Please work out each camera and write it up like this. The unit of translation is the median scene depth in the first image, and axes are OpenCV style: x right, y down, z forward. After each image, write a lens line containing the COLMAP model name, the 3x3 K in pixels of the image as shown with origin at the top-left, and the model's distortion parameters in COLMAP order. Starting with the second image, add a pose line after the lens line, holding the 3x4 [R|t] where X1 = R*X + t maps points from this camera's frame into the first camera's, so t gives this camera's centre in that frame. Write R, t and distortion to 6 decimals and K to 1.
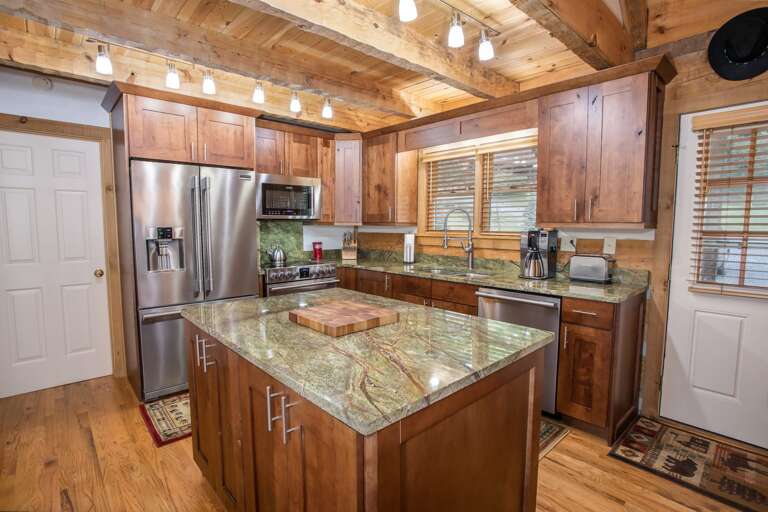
lens RADIAL K [[385.6, 0, 384.5], [0, 385.6, 254.2], [0, 0, 1]] dist [-0.003613, 0.000027]
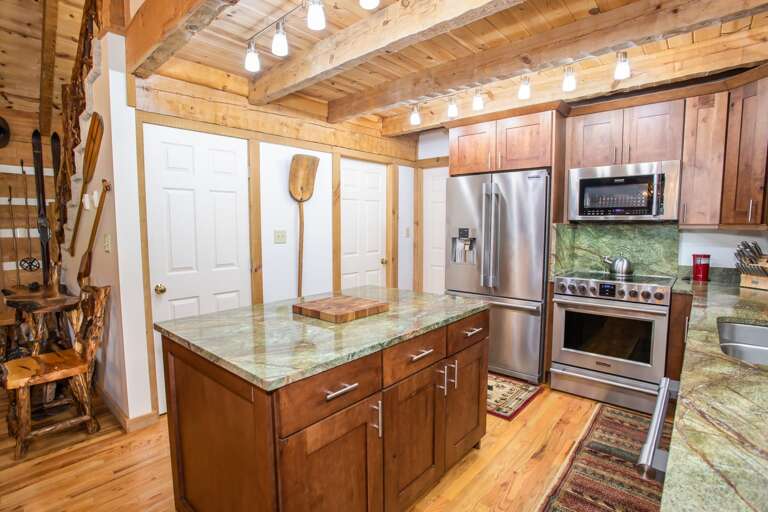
lens RADIAL K [[385.6, 0, 385.0], [0, 385.6, 257.9], [0, 0, 1]] dist [-0.003613, 0.000027]
pose [[0.145622, 0.091202, -0.985128, 0.434102], [-0.080271, 0.993548, 0.080116, -0.037421], [0.986079, 0.067410, 0.152003, 0.394086]]
